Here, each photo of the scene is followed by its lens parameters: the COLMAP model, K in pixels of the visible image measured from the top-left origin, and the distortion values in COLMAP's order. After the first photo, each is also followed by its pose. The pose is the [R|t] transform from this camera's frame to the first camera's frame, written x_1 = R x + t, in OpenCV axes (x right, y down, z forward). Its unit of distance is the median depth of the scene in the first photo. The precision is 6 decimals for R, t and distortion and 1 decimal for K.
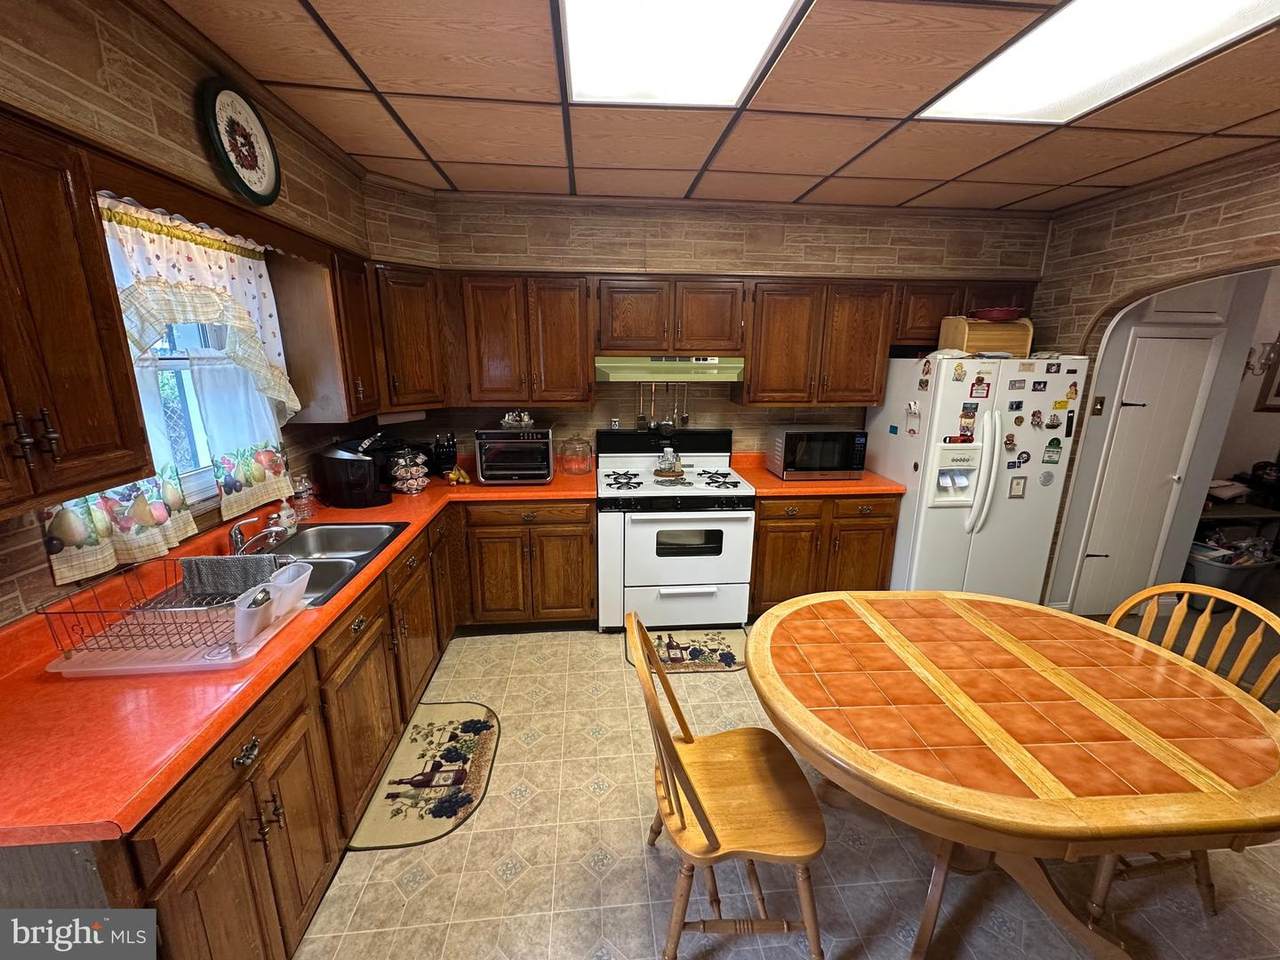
lens RADIAL K [[509.1, 0, 638.4], [0, 509.1, 480.8], [0, 0, 1]] dist [-0.000366, 0.000196]
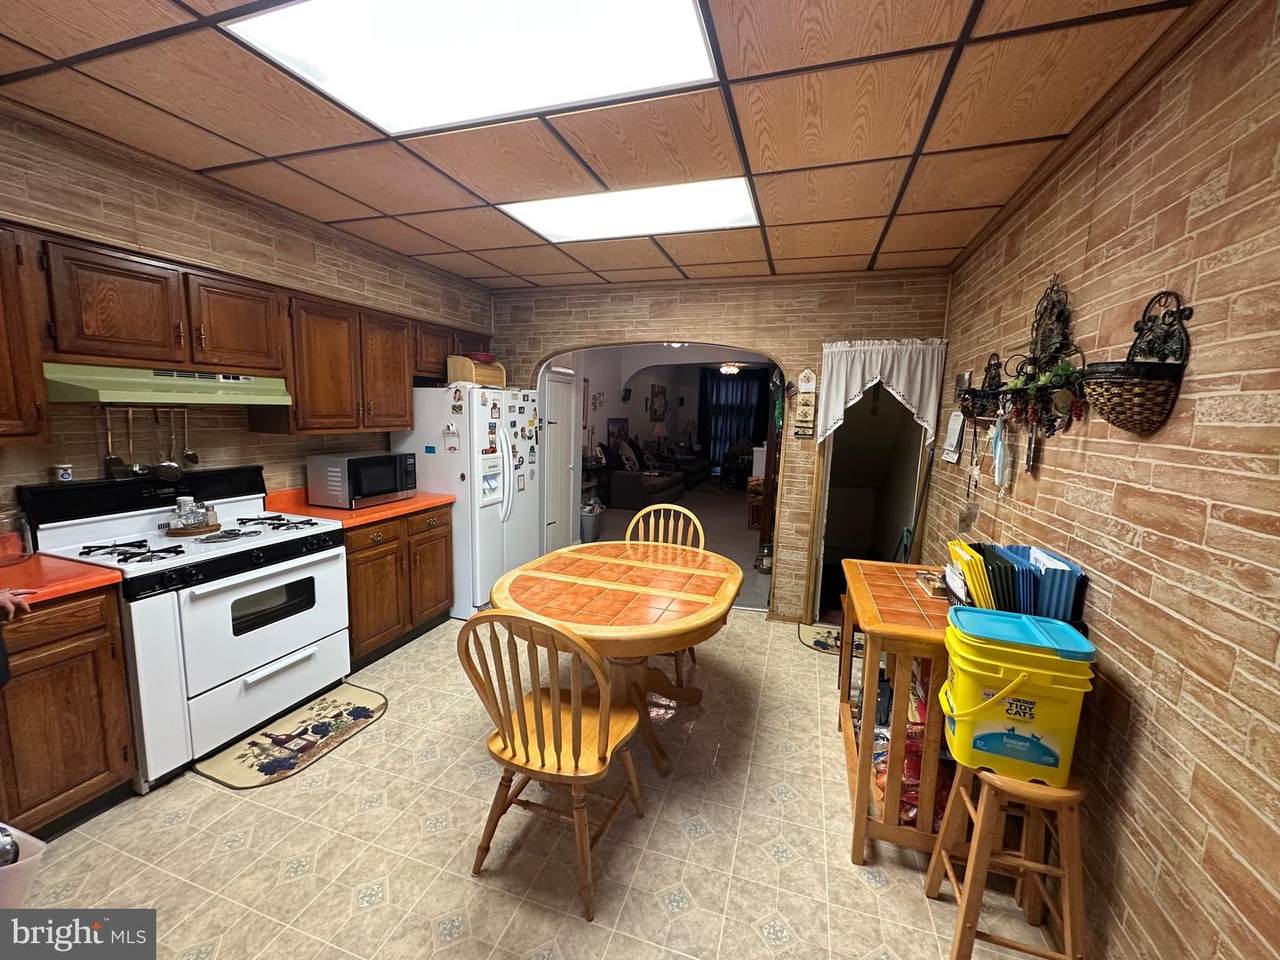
lens RADIAL K [[509.1, 0, 639.2], [0, 509.1, 481.1], [0, 0, 1]] dist [-0.000366, 0.000196]
pose [[0.403086, -0.122234, 0.906962, -0.373140], [0.196525, 0.979481, 0.044665, 0.009693], [-0.893812, 0.160237, 0.418837, 0.128228]]
